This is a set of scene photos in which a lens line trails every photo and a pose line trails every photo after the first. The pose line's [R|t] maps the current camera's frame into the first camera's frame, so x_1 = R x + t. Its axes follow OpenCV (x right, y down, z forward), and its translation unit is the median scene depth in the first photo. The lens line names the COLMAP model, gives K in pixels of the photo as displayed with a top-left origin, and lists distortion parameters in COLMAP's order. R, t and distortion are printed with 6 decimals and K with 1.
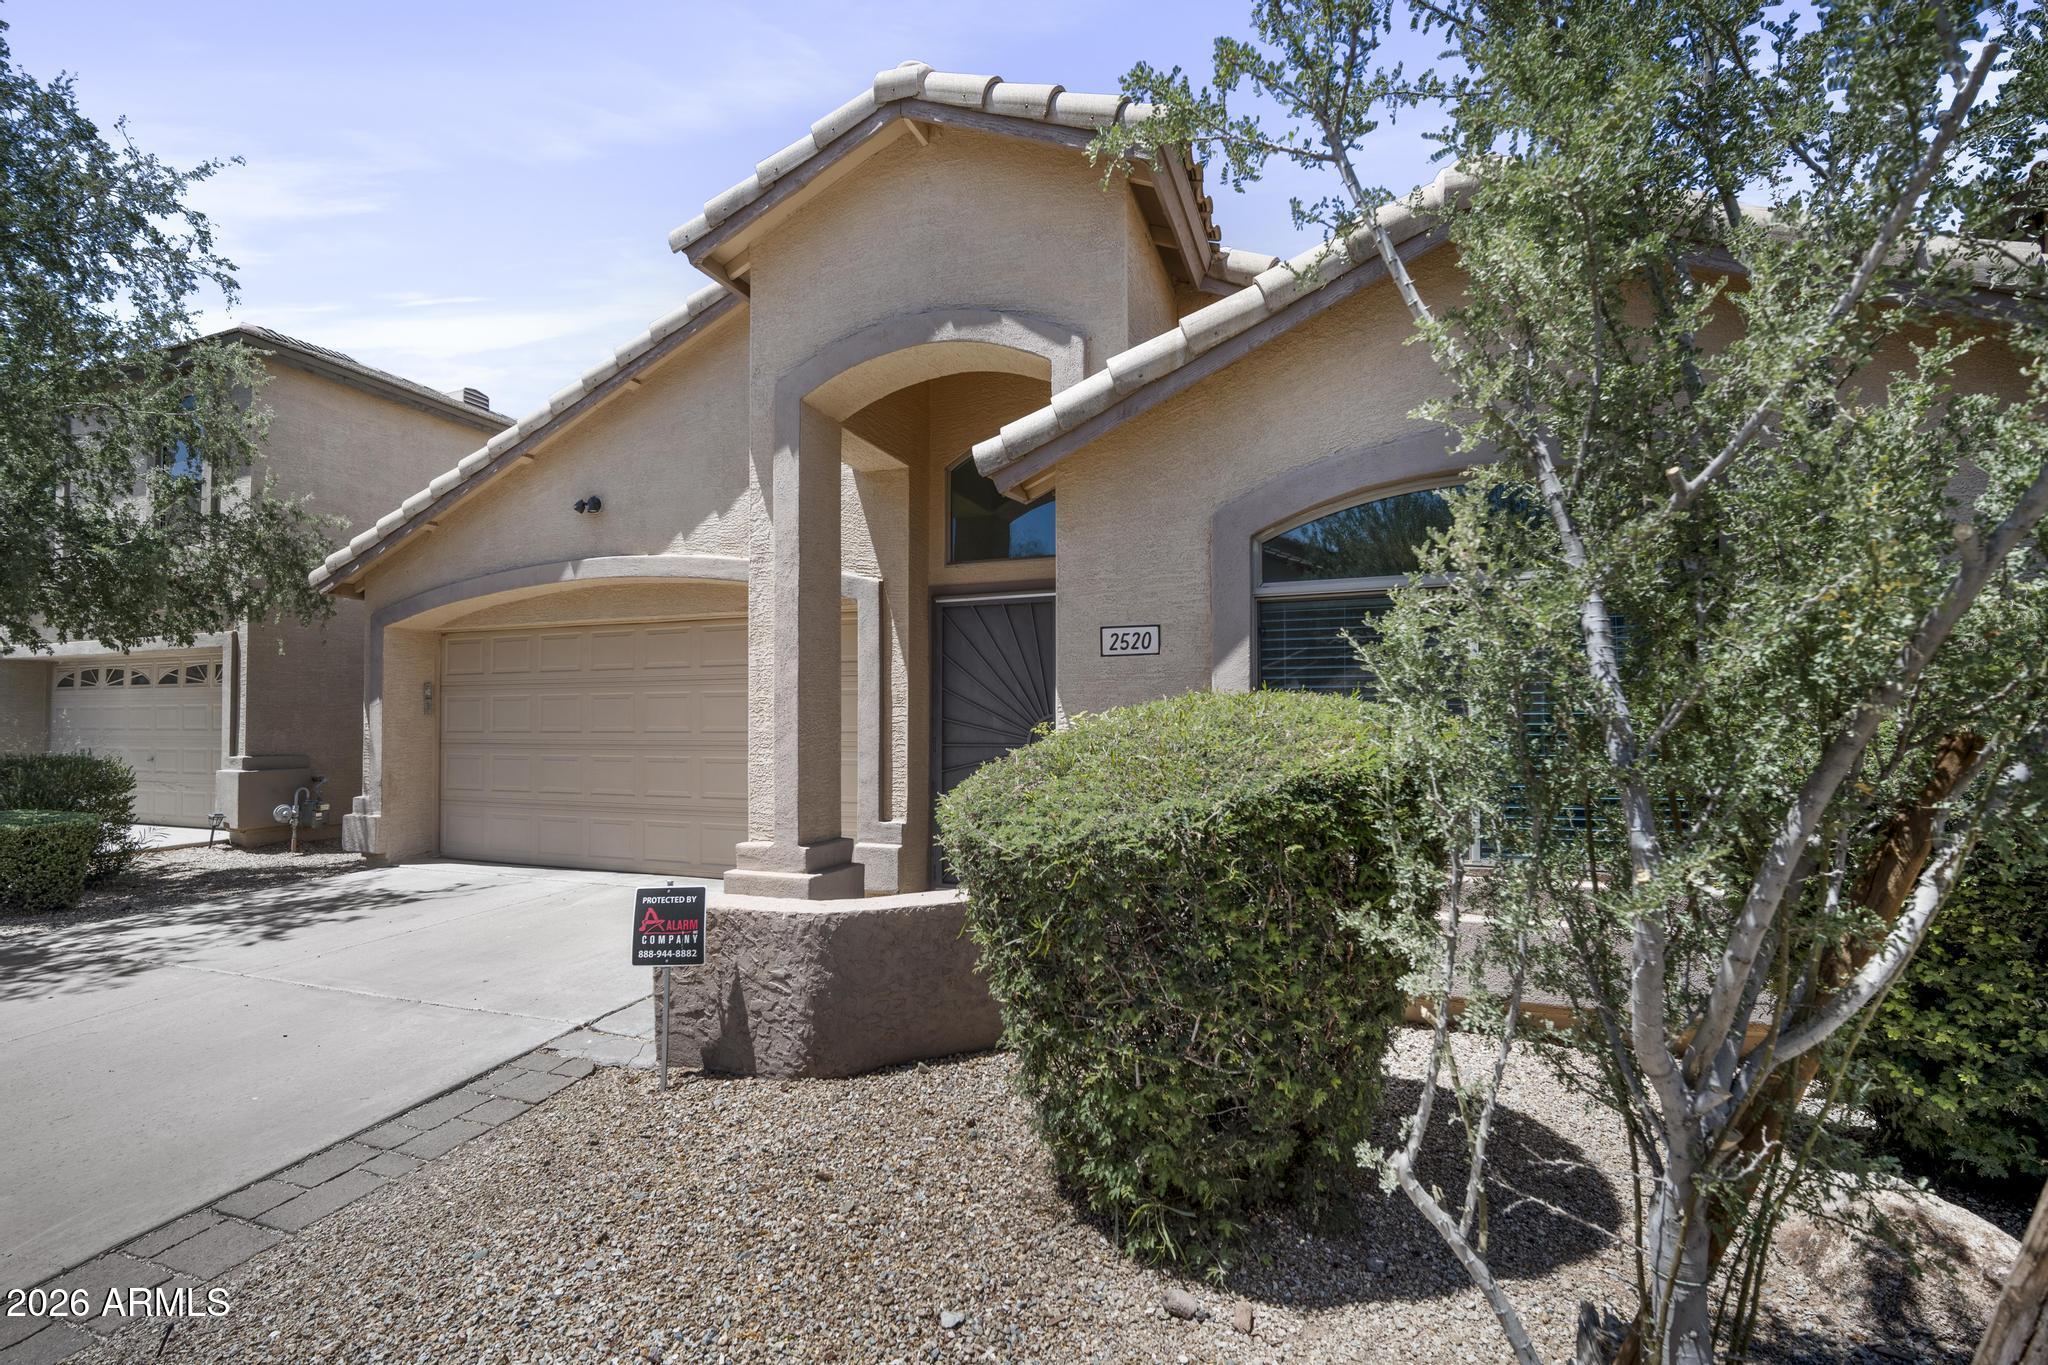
lens RADIAL K [[895.5, 0, 1026.4], [0, 895.5, 688.9], [0, 0, 1]] dist [-0.002050, 0.000414]
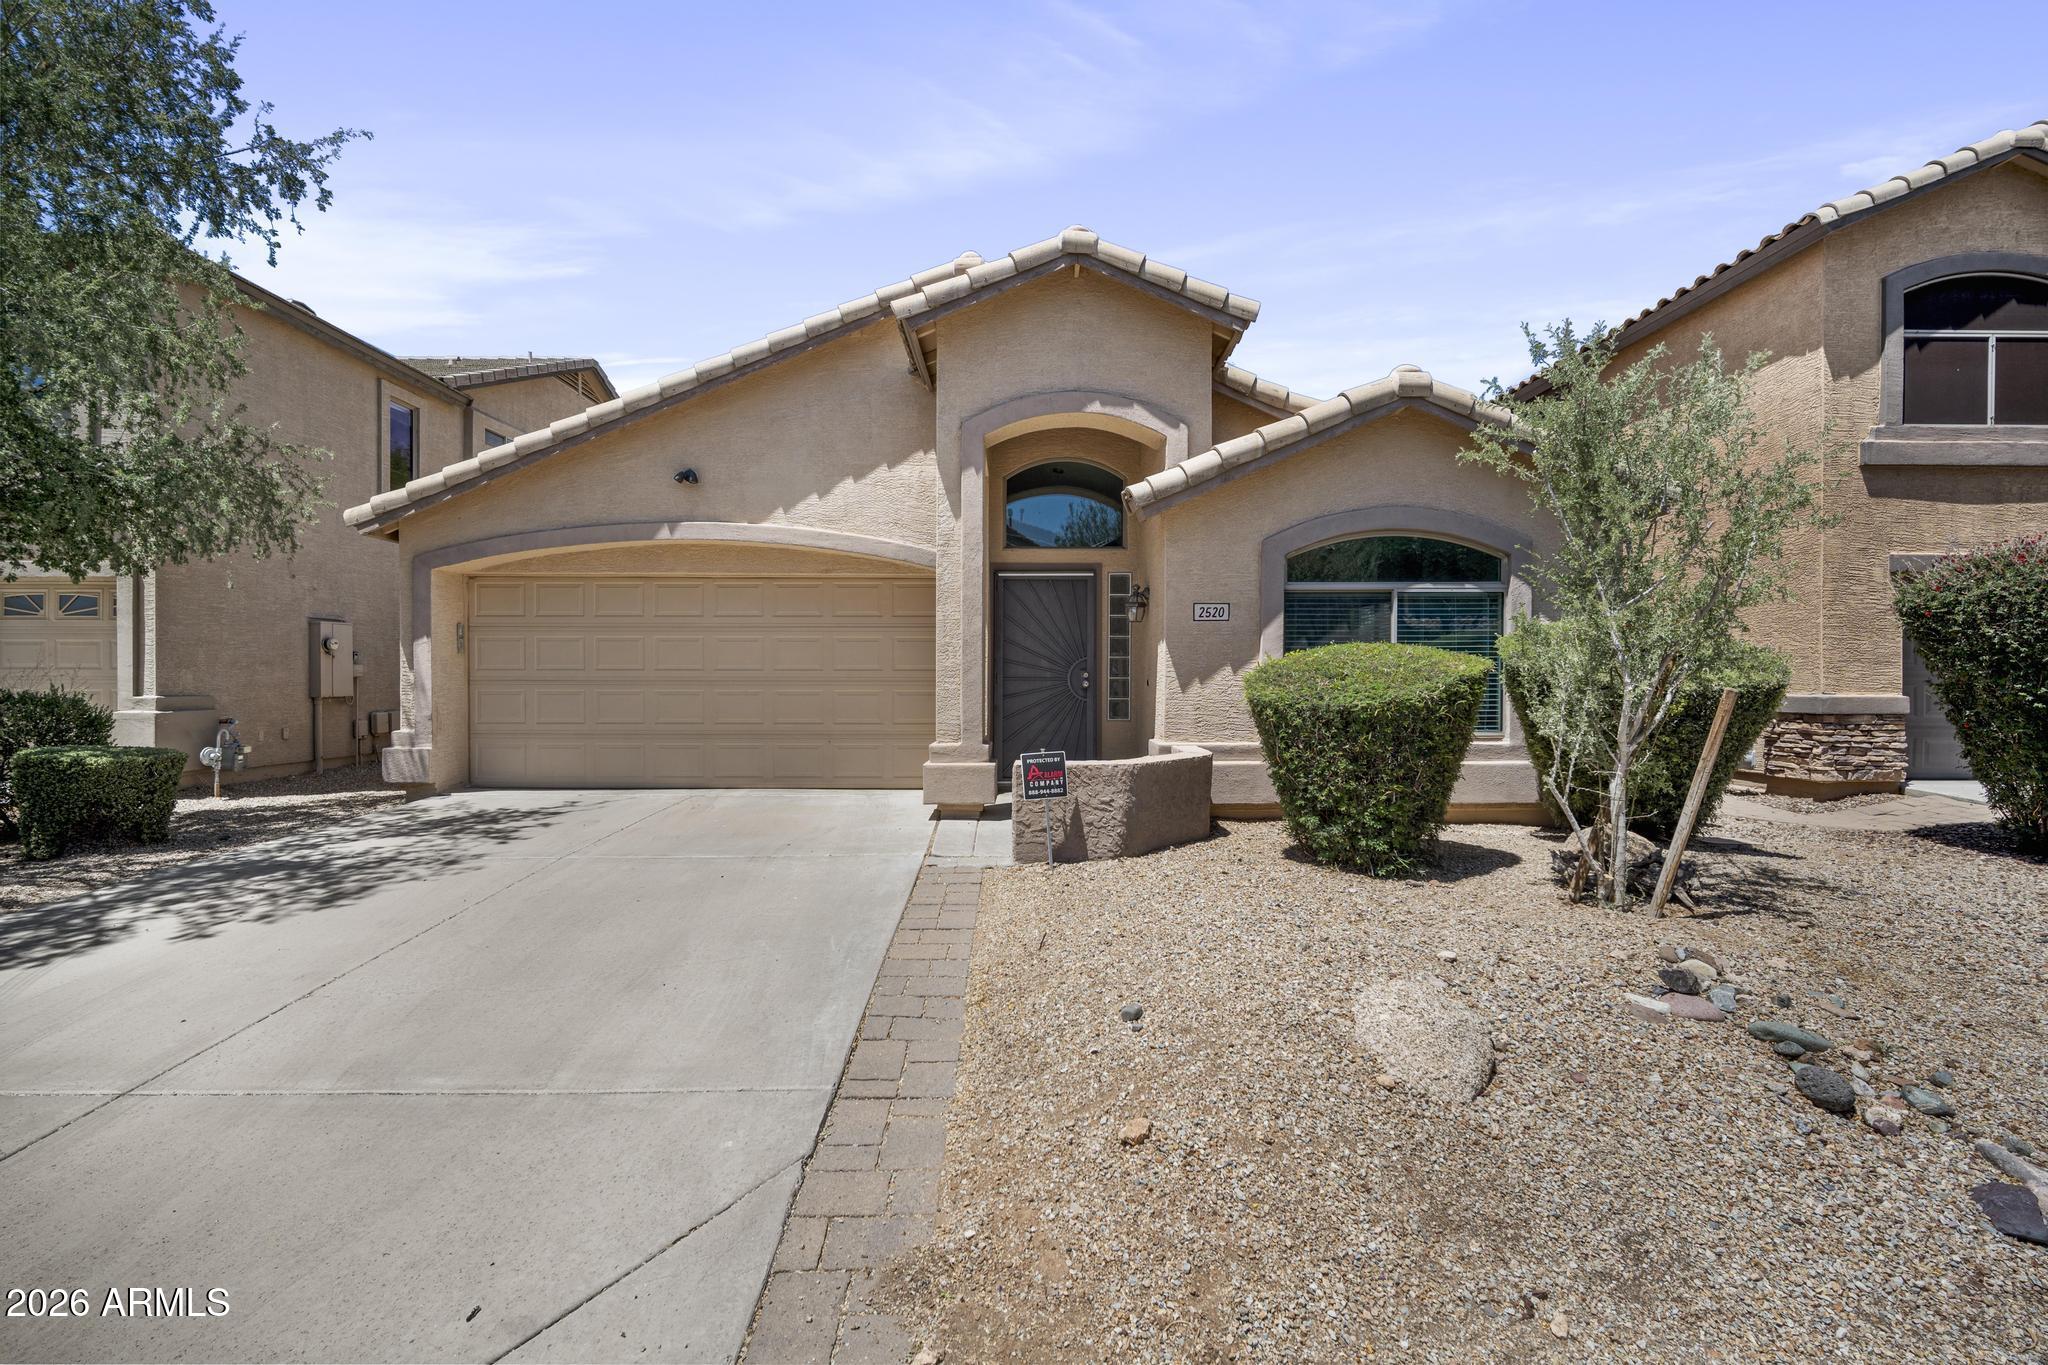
lens RADIAL K [[895.5, 0, 1017.4], [0, 895.5, 673.9], [0, 0, 1]] dist [-0.002050, 0.000414]
pose [[0.926406, 0.004607, 0.376498, -0.791278], [-0.017510, 0.999370, 0.030855, 0.015779], [-0.376118, -0.035177, 0.925904, -0.393061]]
